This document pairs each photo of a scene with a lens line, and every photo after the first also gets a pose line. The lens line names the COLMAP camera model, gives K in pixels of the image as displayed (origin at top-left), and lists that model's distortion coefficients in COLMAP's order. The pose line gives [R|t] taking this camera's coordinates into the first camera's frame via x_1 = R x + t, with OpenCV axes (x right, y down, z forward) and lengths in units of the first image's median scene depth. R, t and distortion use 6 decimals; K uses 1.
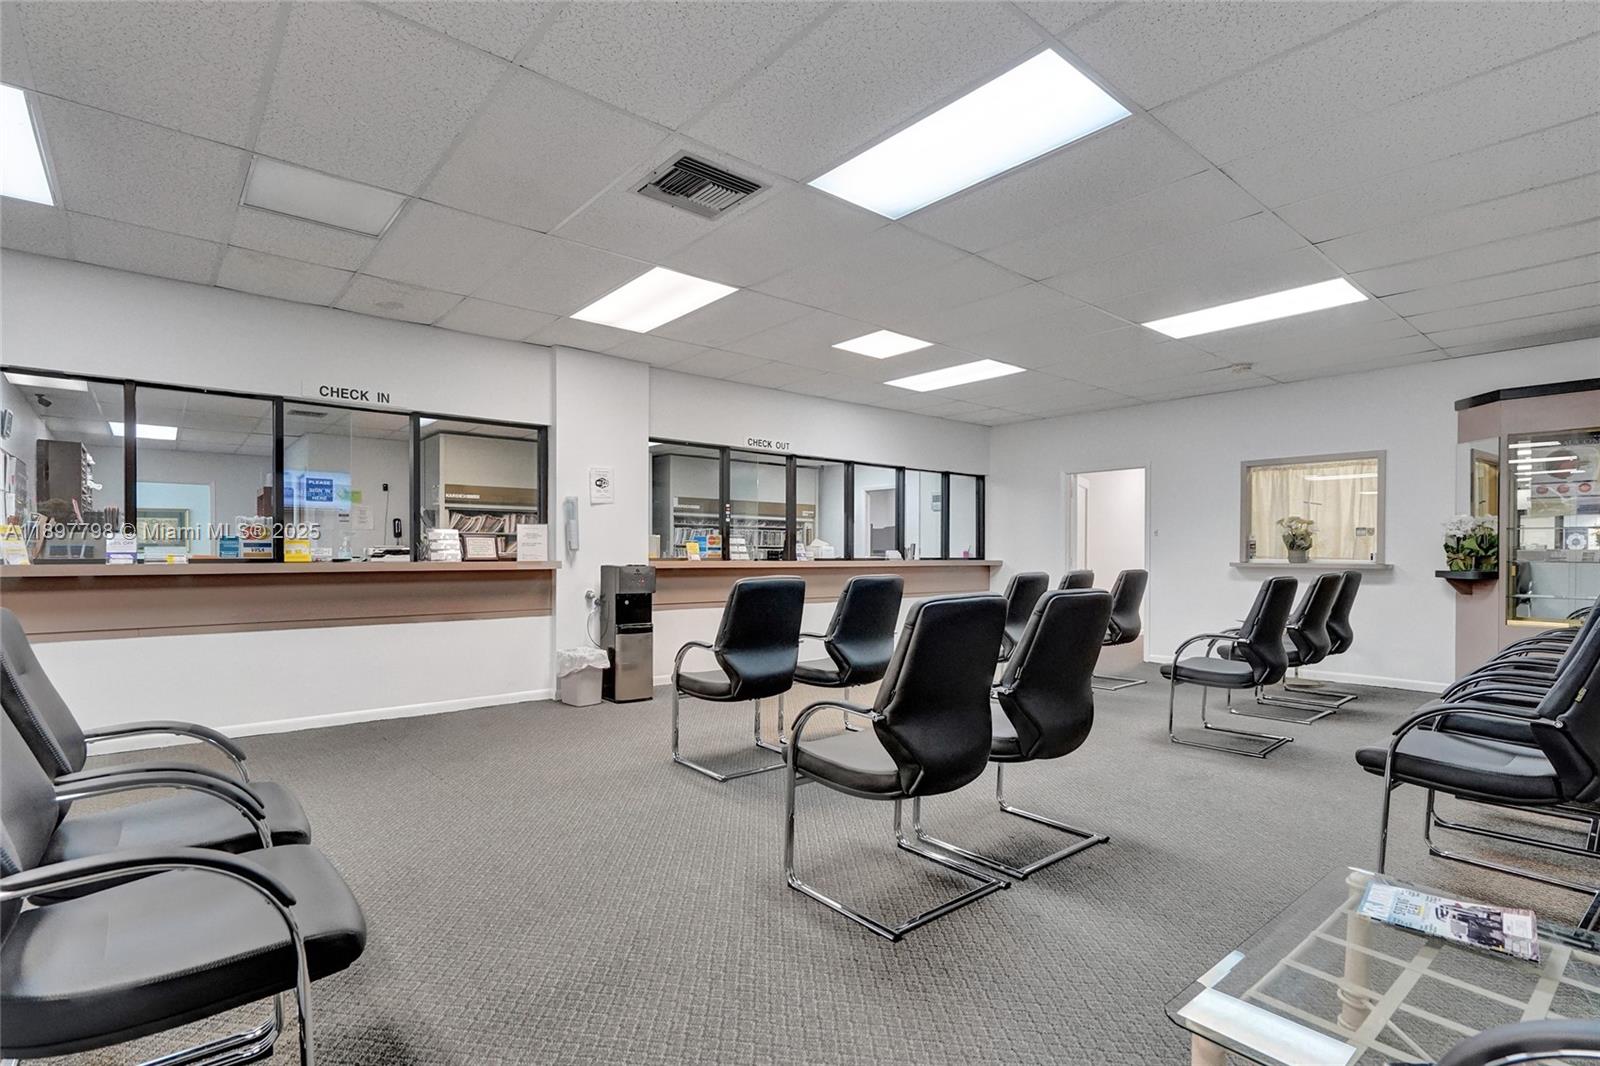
lens RADIAL K [[748.2, 0, 792.2], [0, 748.2, 557.5], [0, 0, 1]] dist [-0.002924, -0.001469]
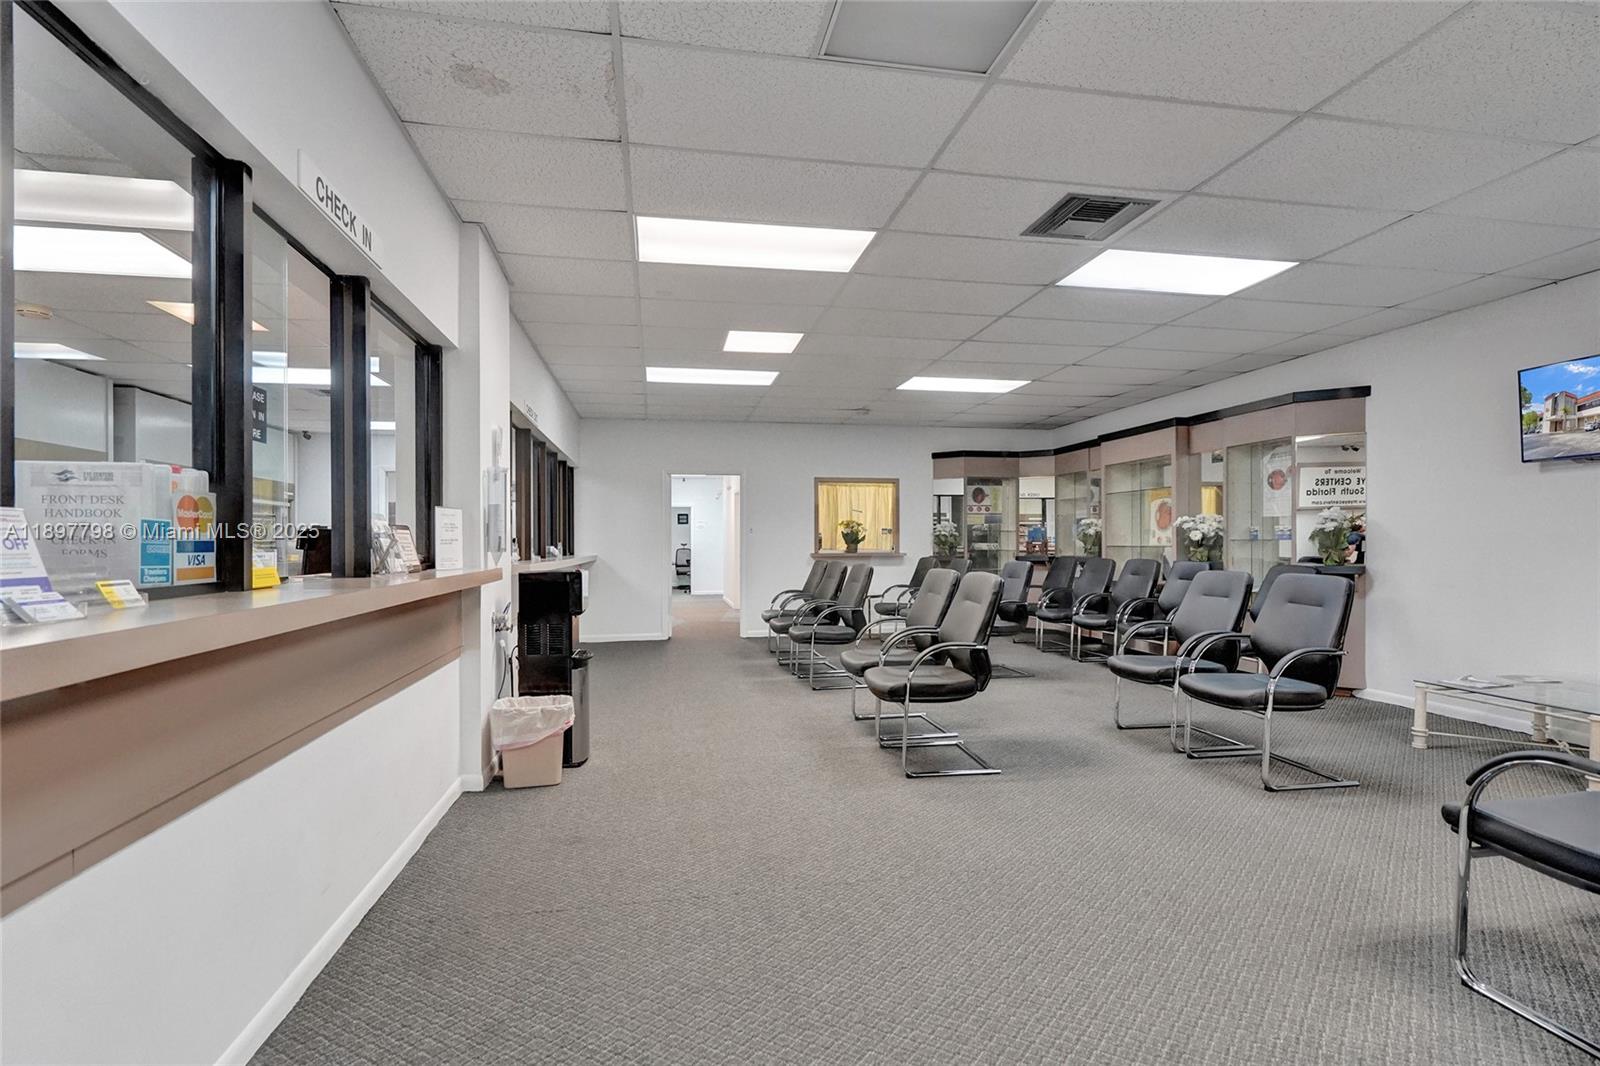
lens RADIAL K [[748.2, 0, 793.0], [0, 748.2, 540.5], [0, 0, 1]] dist [-0.002924, -0.001469]
pose [[0.507574, -0.001581, 0.861607, -0.715470], [0.012961, 0.999899, -0.005801, -0.011022], [-0.861511, 0.014111, 0.507543, 0.454016]]
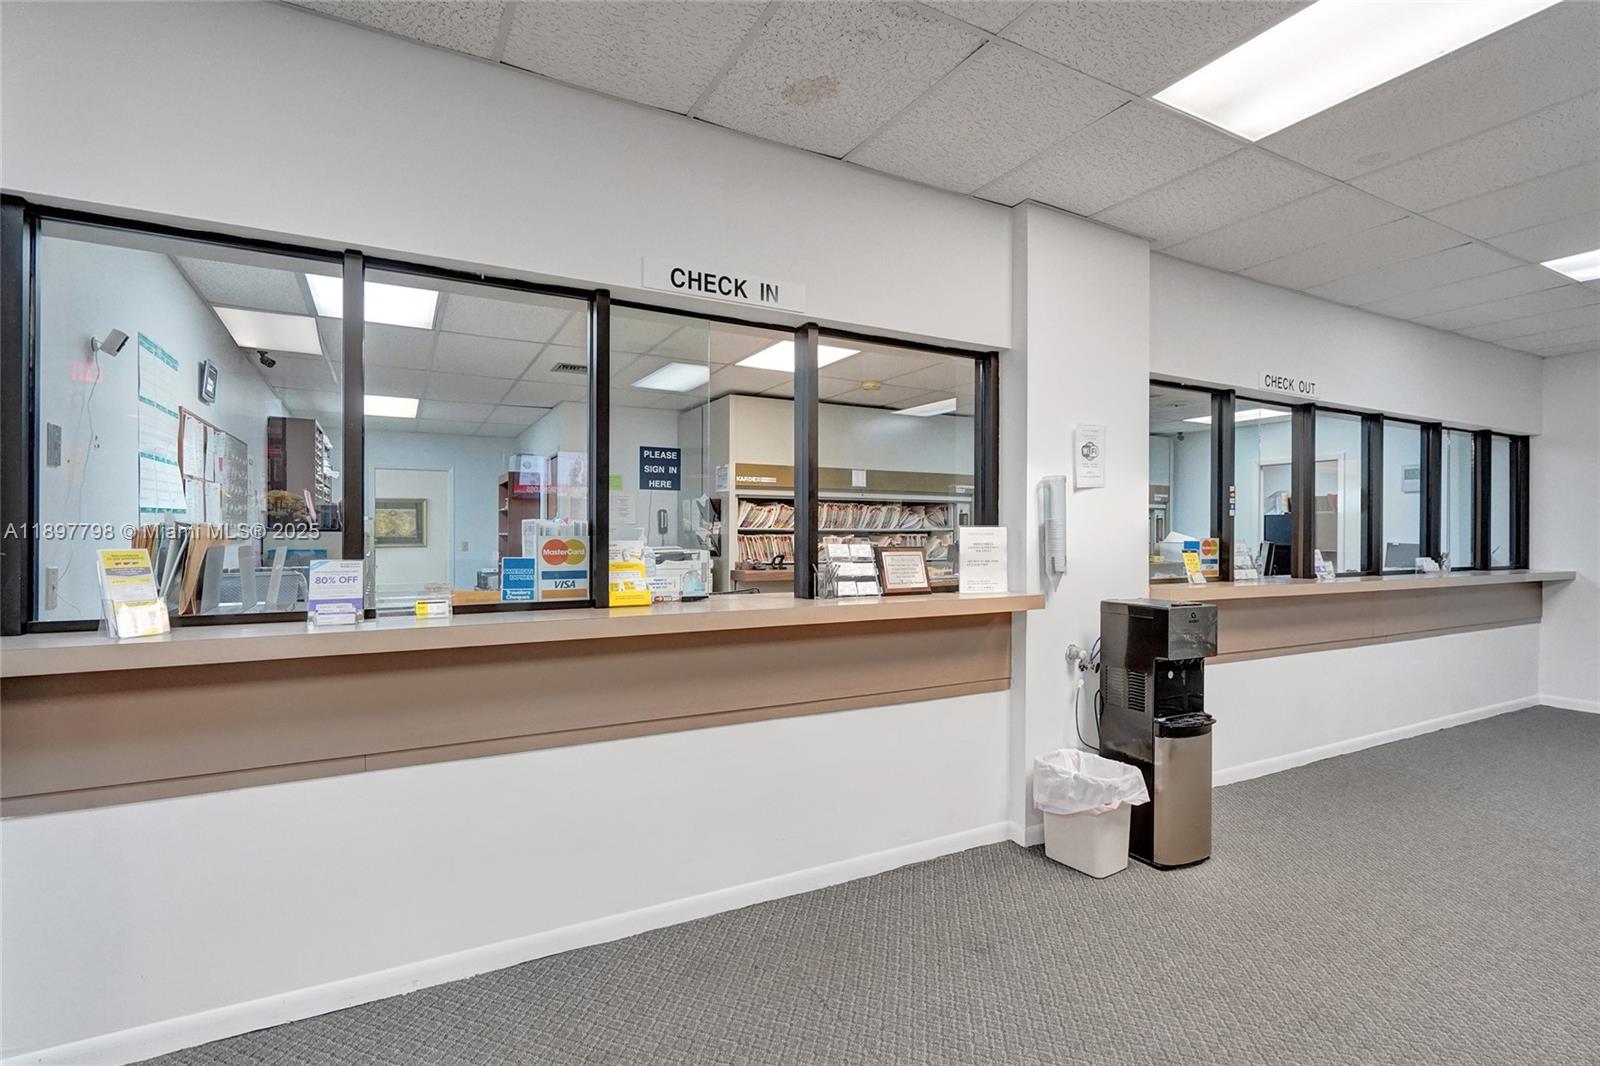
lens RADIAL K [[748.2, 0, 791.1], [0, 748.2, 534.0], [0, 0, 1]] dist [-0.002924, -0.001469]
pose [[0.976498, 0.001375, -0.215522, -0.362981], [-0.003033, 0.999968, -0.007364, -0.033797], [0.215505, 0.007844, 0.976471, 0.423140]]
